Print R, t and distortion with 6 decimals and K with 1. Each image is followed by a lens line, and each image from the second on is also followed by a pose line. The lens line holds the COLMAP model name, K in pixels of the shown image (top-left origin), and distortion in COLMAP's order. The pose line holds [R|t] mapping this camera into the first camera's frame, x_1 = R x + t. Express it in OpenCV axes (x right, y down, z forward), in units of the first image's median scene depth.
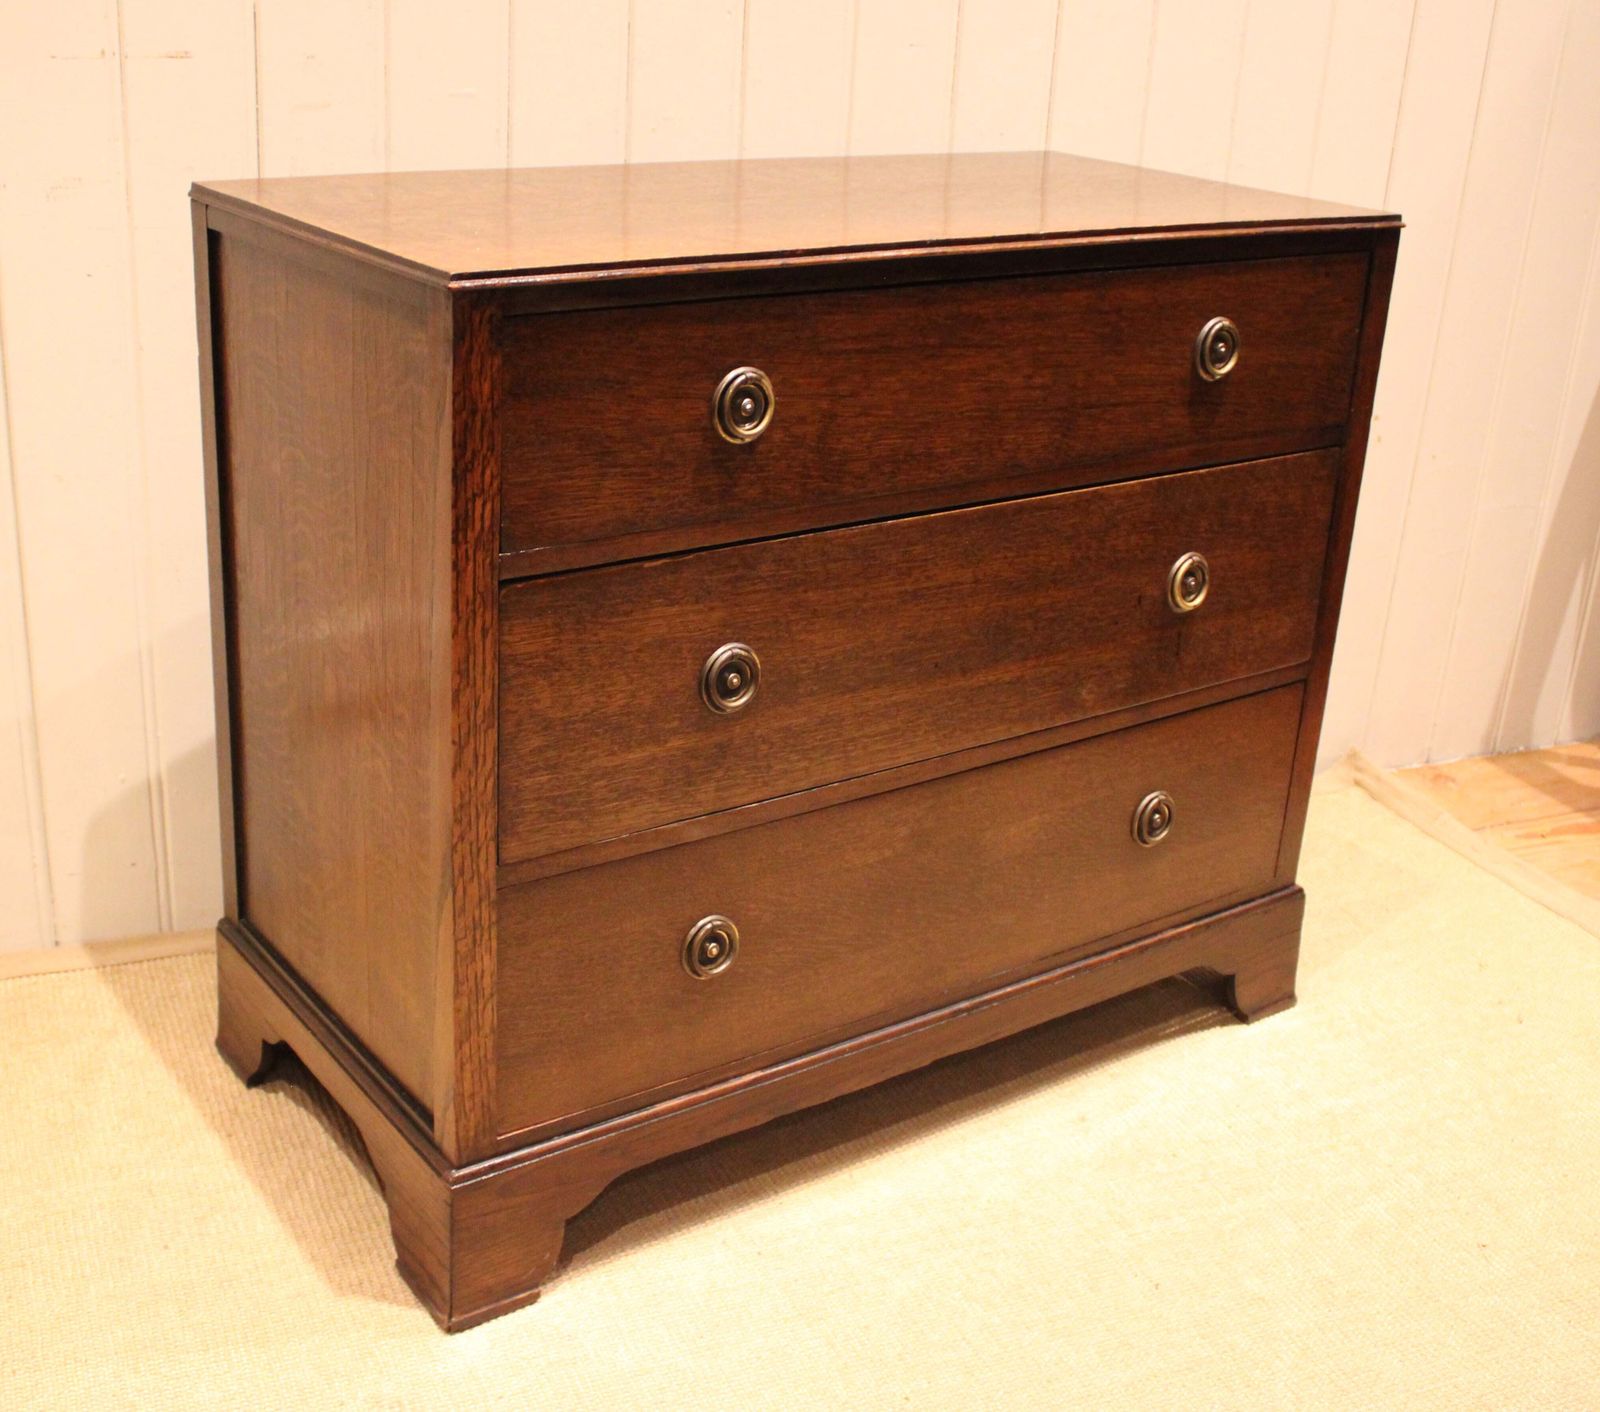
lens RADIAL K [[1961.3, 0, 798.1], [0, 1961.3, 700.4], [0, 0, 1]] dist [-0.124829, 0.038033]
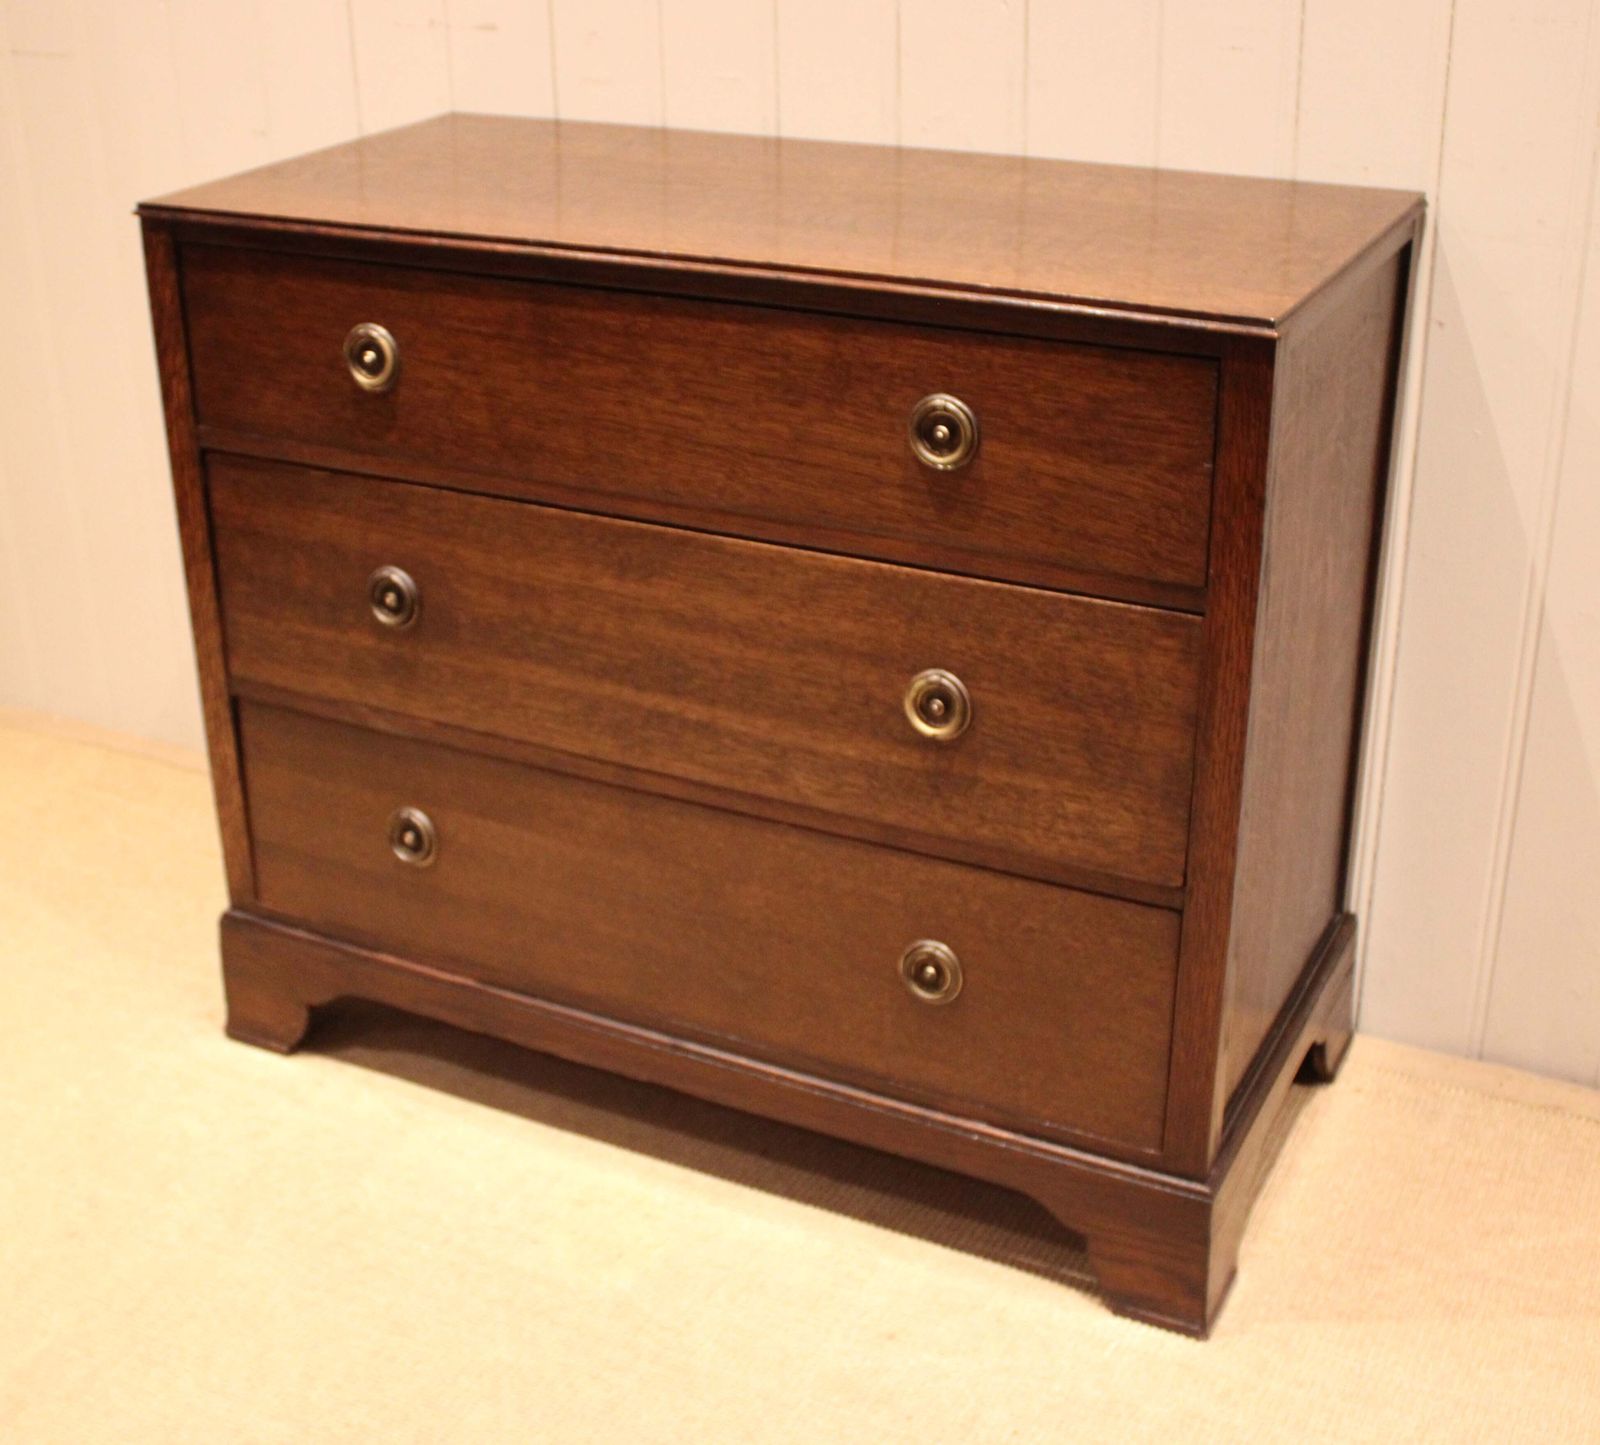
lens RADIAL K [[2292.7, 0, 801.7], [0, 2292.7, 751.1], [0, 0, 1]] dist [-0.129211, 0.056449]
pose [[0.450264, 0.330226, -0.829586, 1.152998], [-0.302458, 0.930577, 0.206266, -0.262881], [0.840108, 0.158041, 0.518885, 0.516794]]
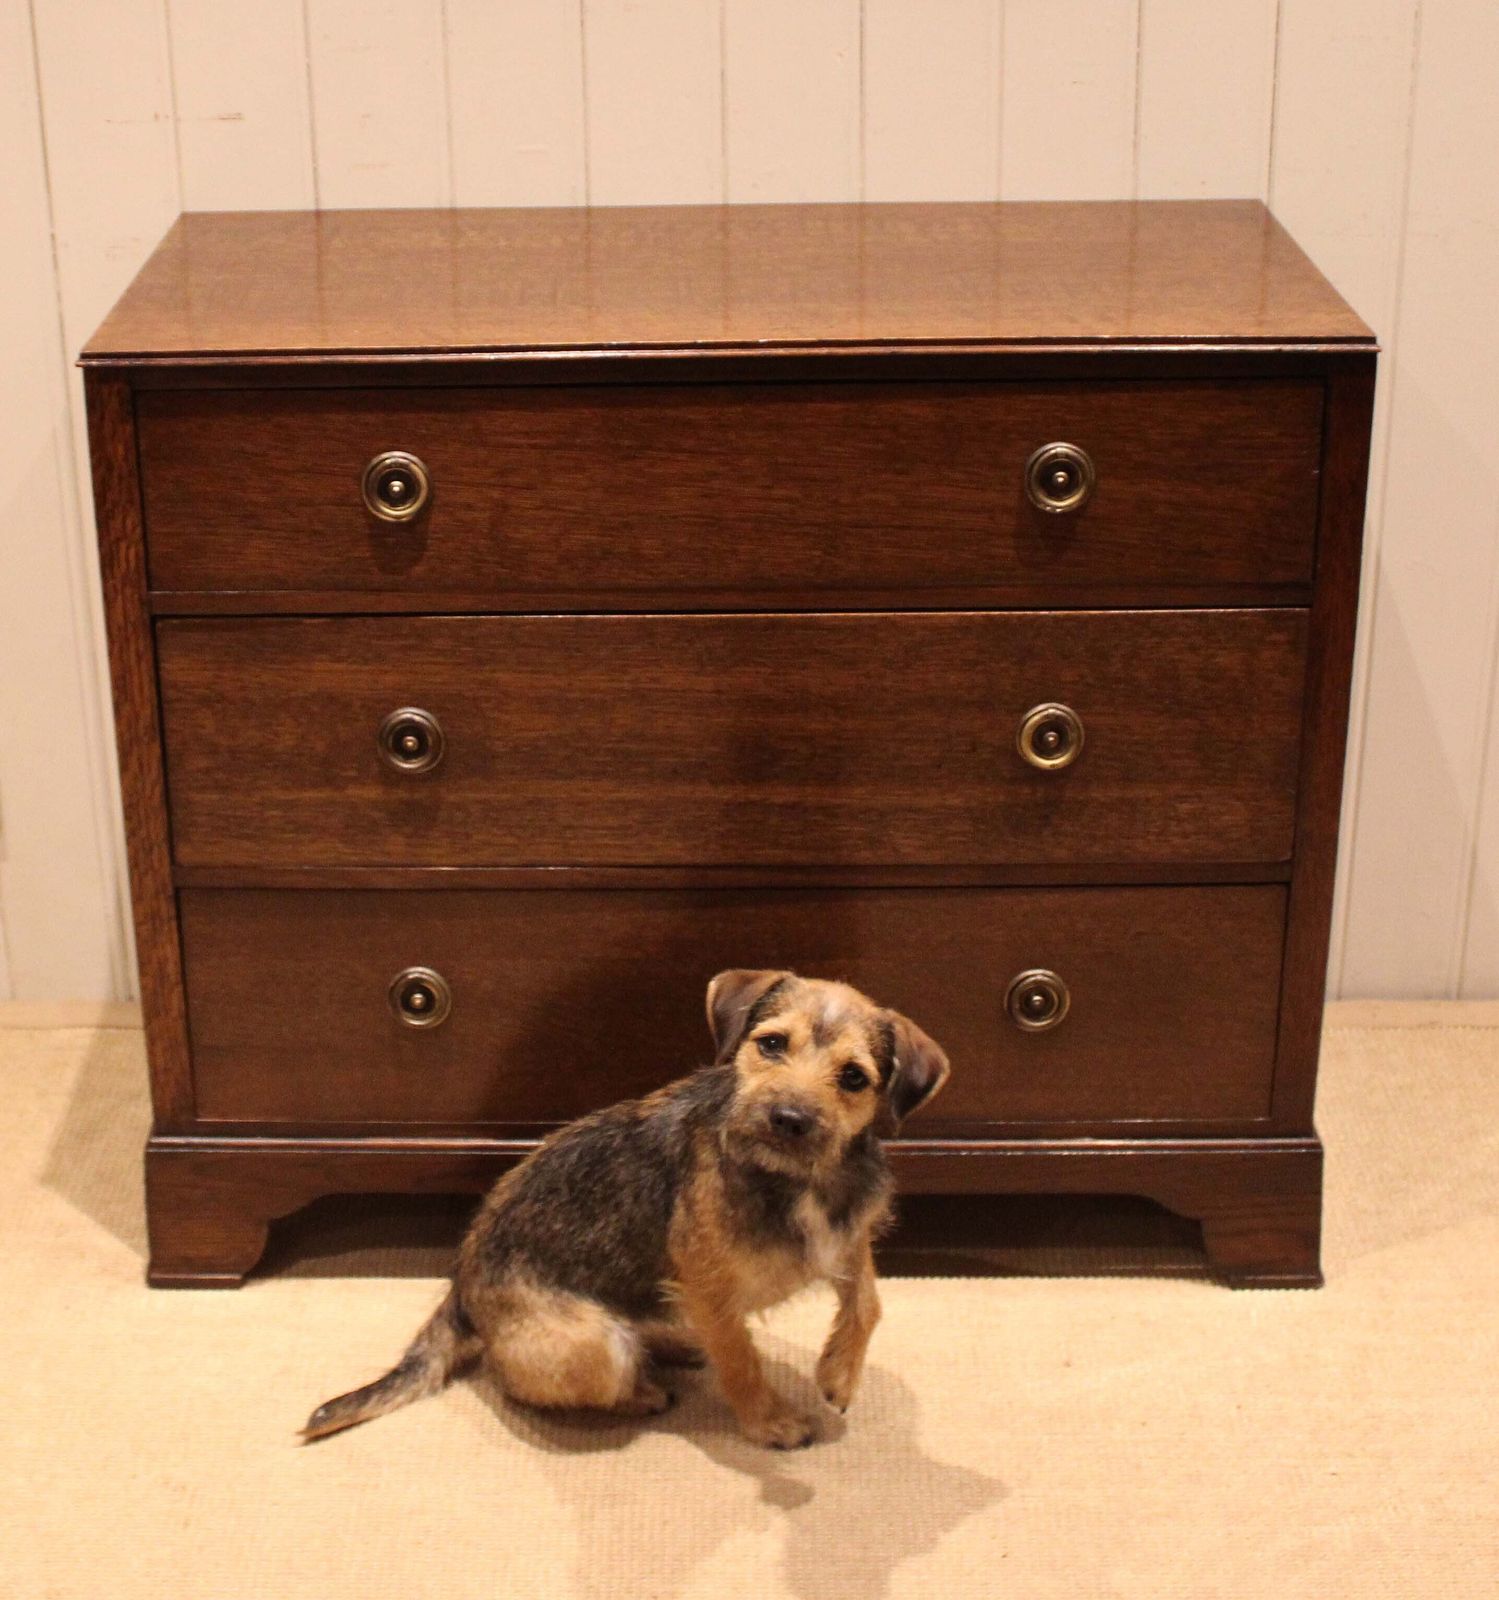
lens RADIAL K [[2904.3, 0, 742.0], [0, 2904.3, 695.9], [0, 0, 1]] dist [-0.108359, 0.020378]
pose [[0.807086, 0.169486, -0.565585, 0.949207], [-0.172943, 0.983761, 0.048010, -0.135478], [0.564537, 0.059066, 0.823291, -0.167515]]
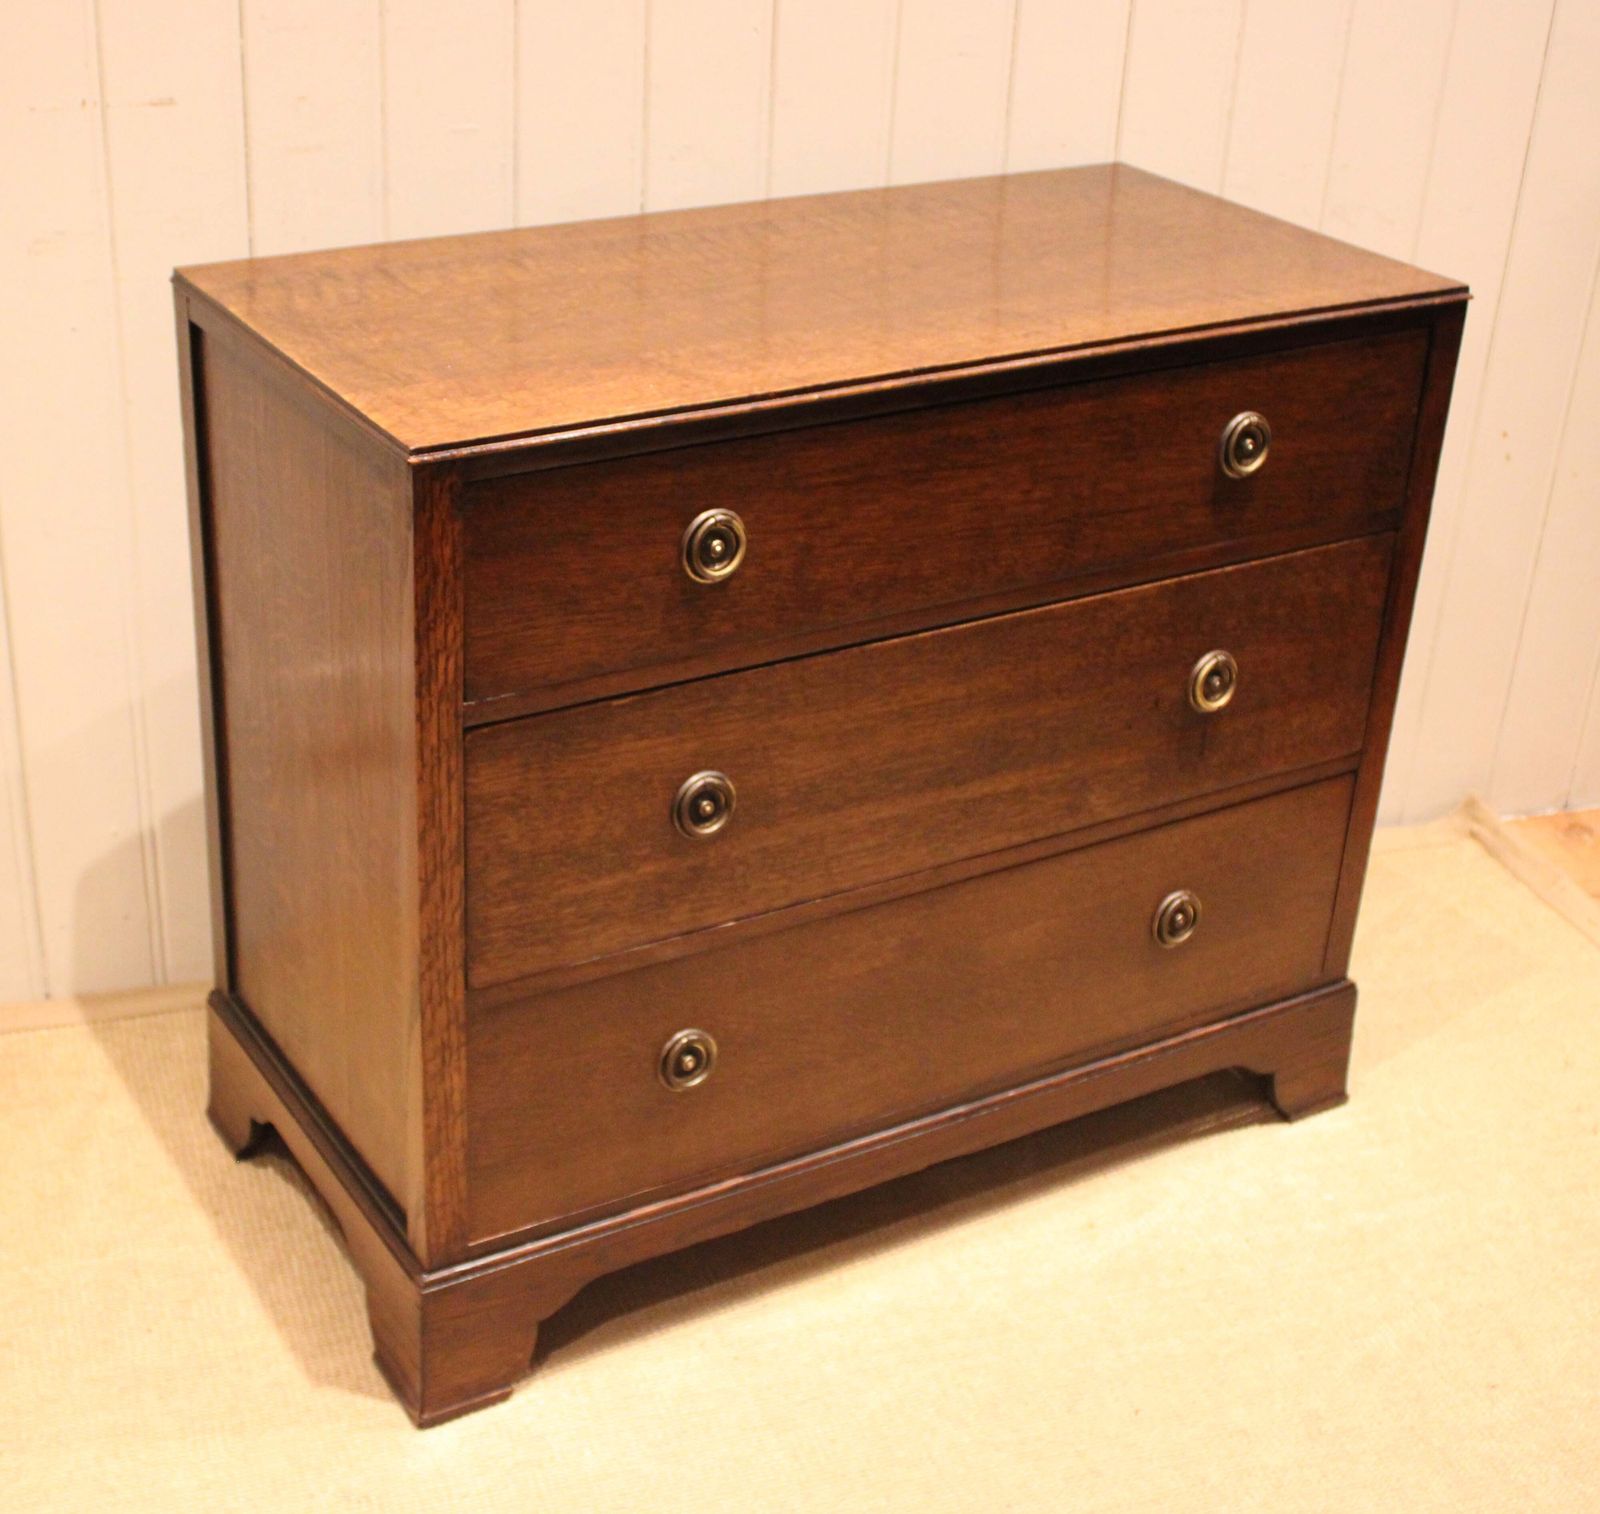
lens RADIAL K [[2436.8, 0, 797.2], [0, 2436.8, 787.7], [0, 0, 1]] dist [-0.085209, -0.014635]
pose [[0.996846, 0.031284, -0.072931, 0.100222], [-0.024163, 0.995034, 0.096559, -0.137257], [0.075589, -0.094493, 0.992652, -0.221725]]
